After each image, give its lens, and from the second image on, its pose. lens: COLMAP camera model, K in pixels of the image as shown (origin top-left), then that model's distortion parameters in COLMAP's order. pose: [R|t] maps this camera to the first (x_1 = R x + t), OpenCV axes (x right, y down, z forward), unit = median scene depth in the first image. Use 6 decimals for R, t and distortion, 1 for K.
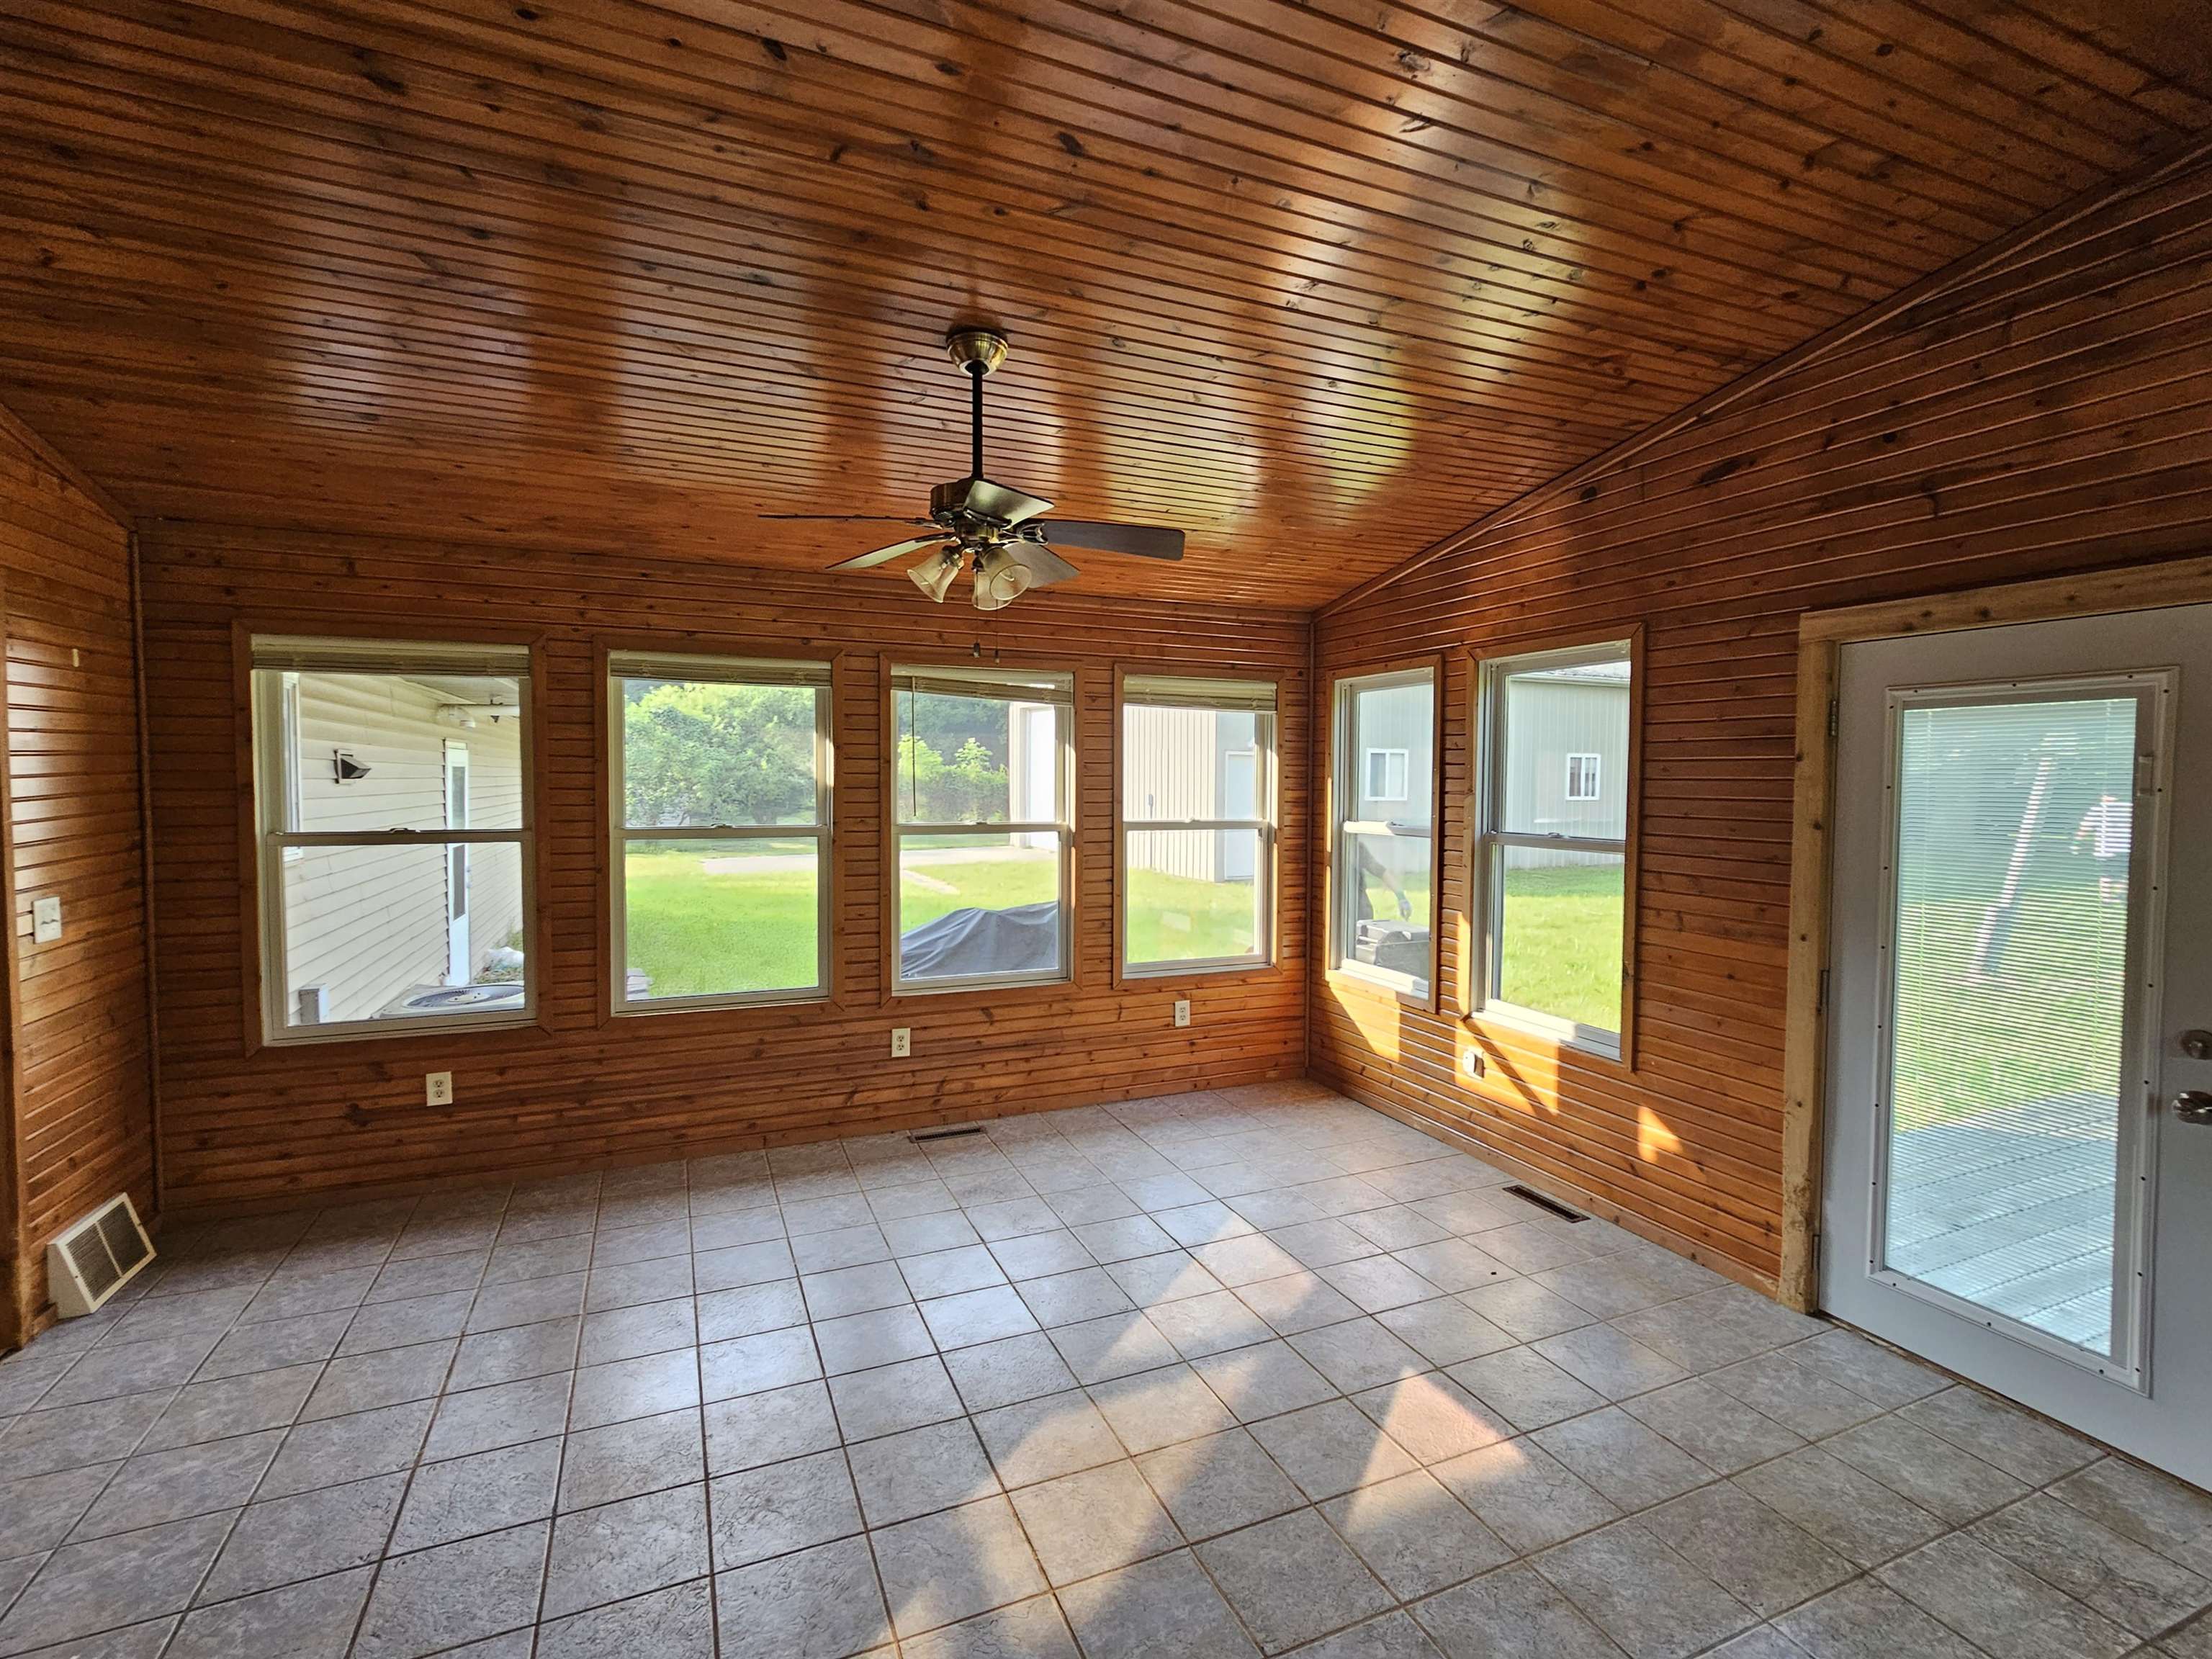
lens RADIAL K [[1026.9, 0, 1123.2], [0, 1026.9, 828.1], [0, 0, 1]] dist [-0.001199, 0.002810]
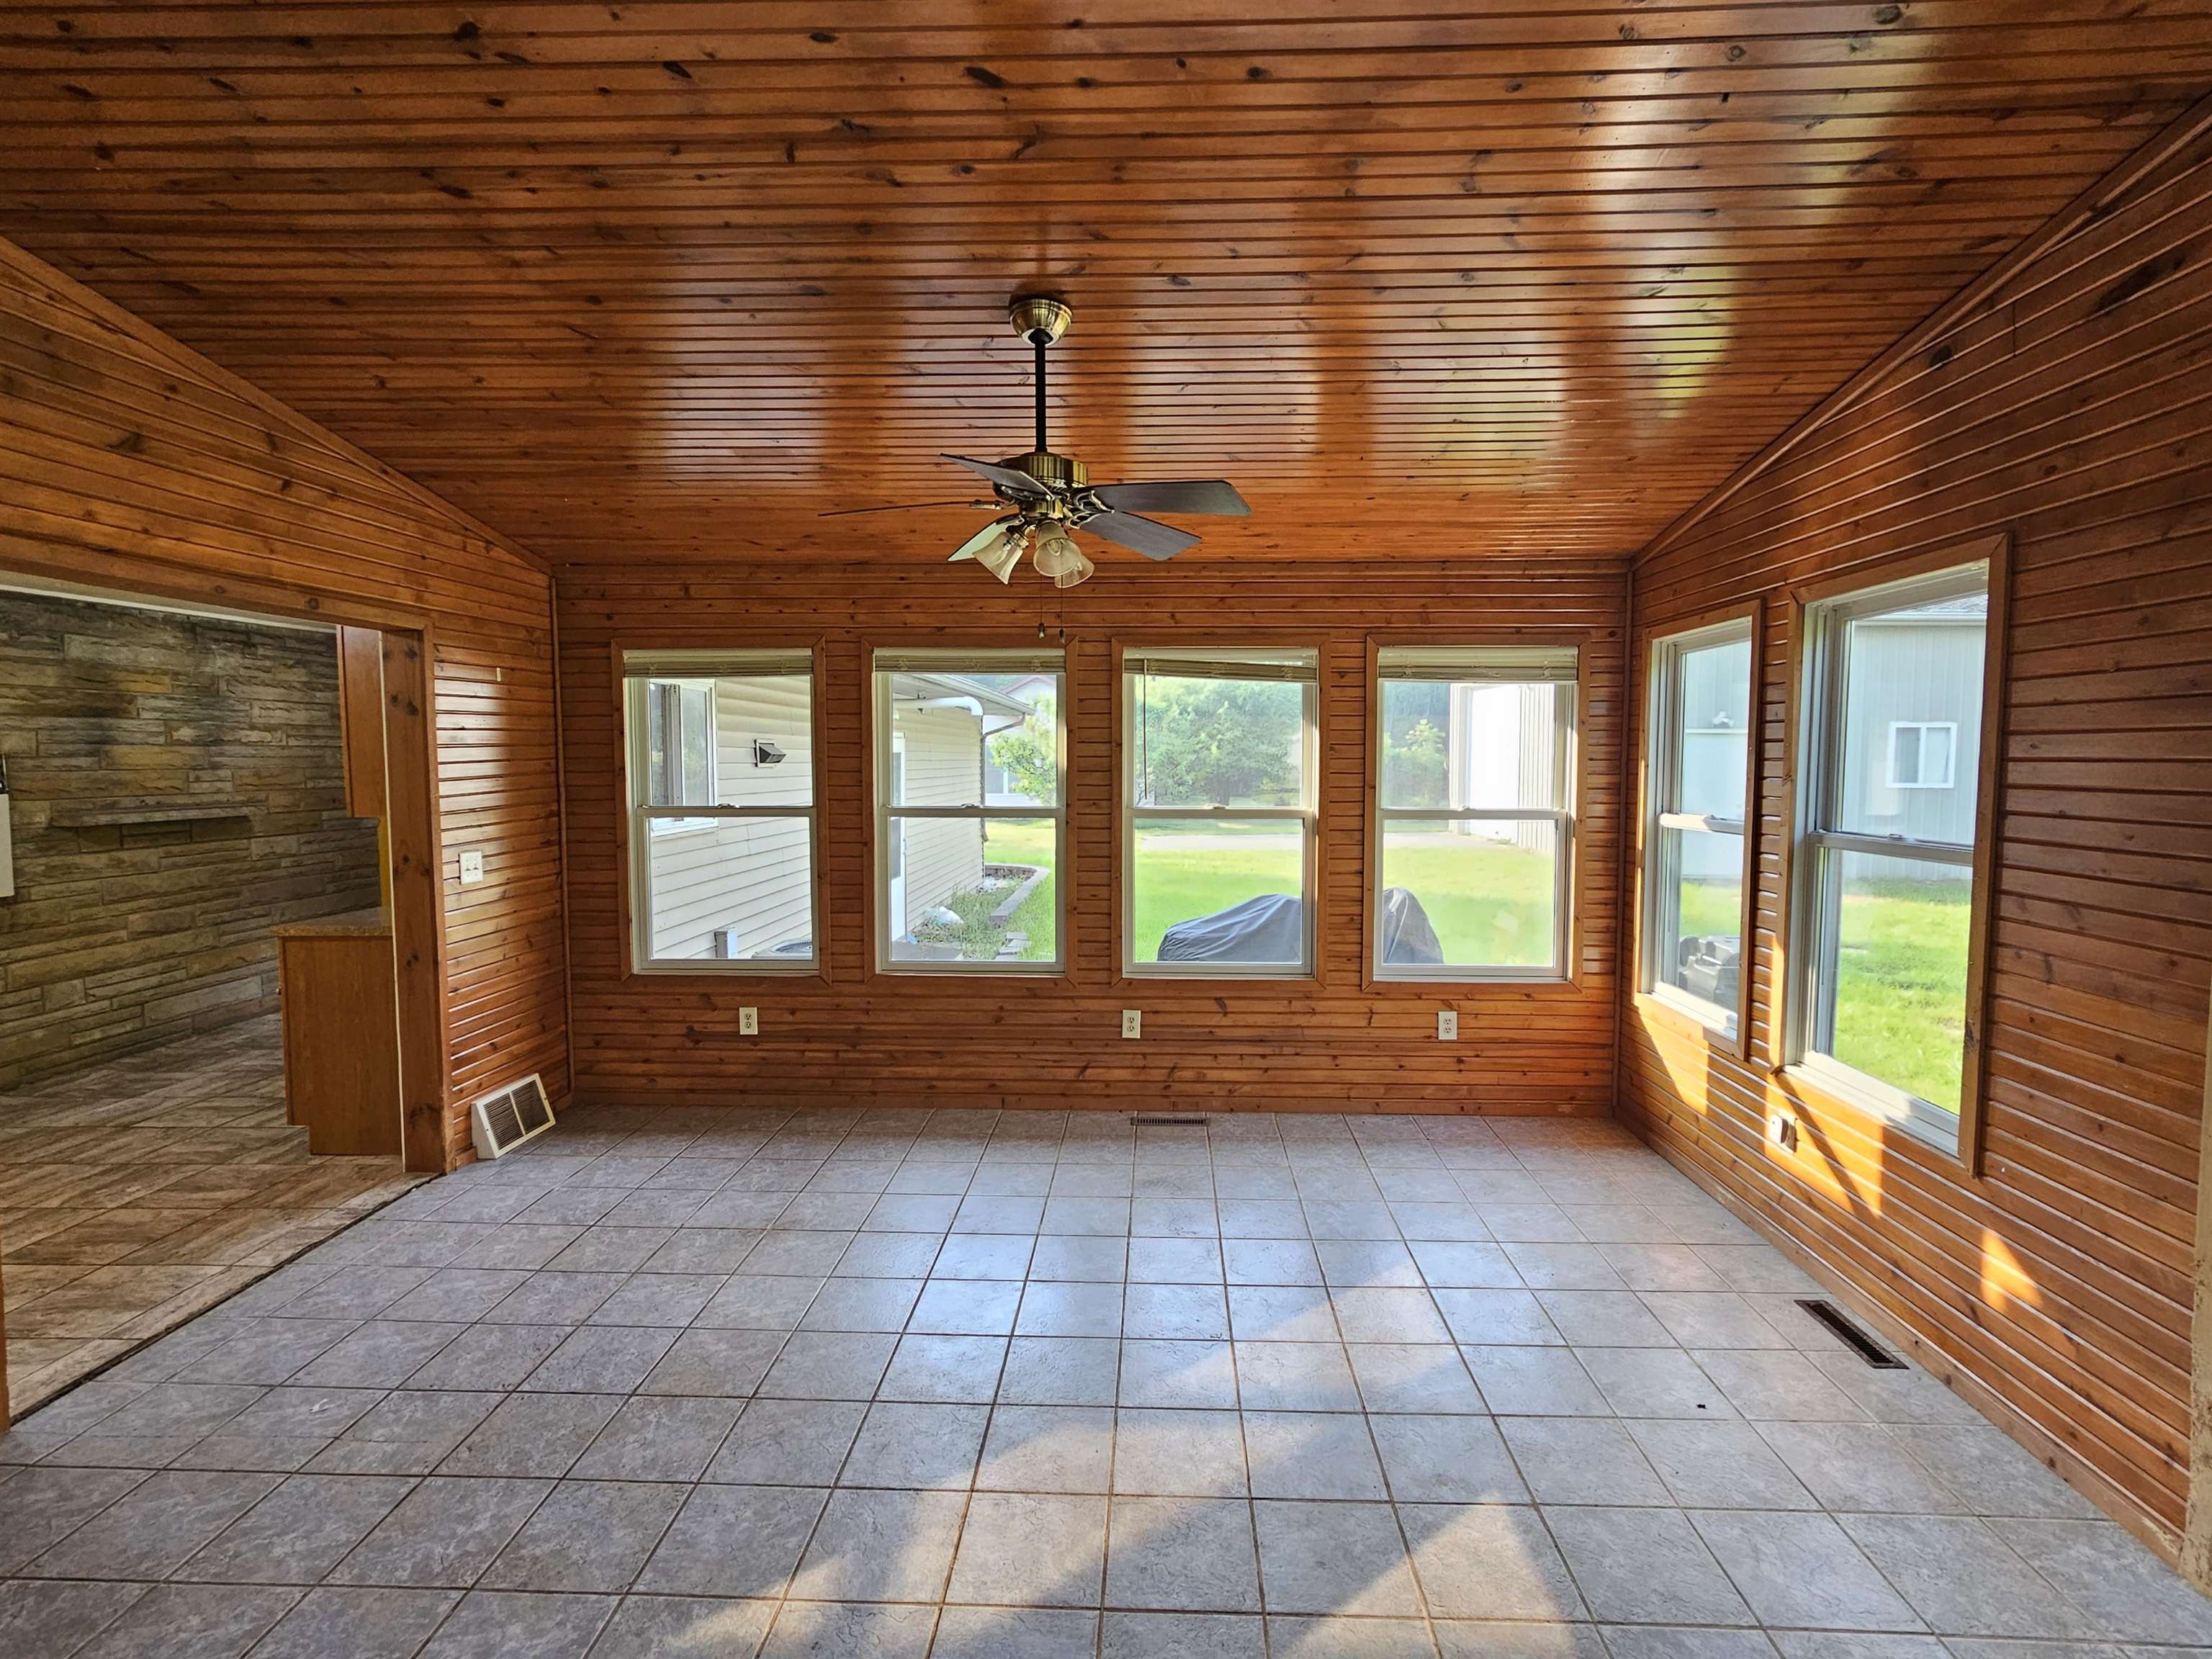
lens RADIAL K [[1026.9, 0, 1114.0], [0, 1026.9, 828.8], [0, 0, 1]] dist [-0.001199, 0.002810]
pose [[0.902208, 0.024864, -0.430585, 0.254053], [-0.017264, 0.999619, 0.021551, -0.005350], [0.430956, -0.012010, 0.902293, 0.111004]]
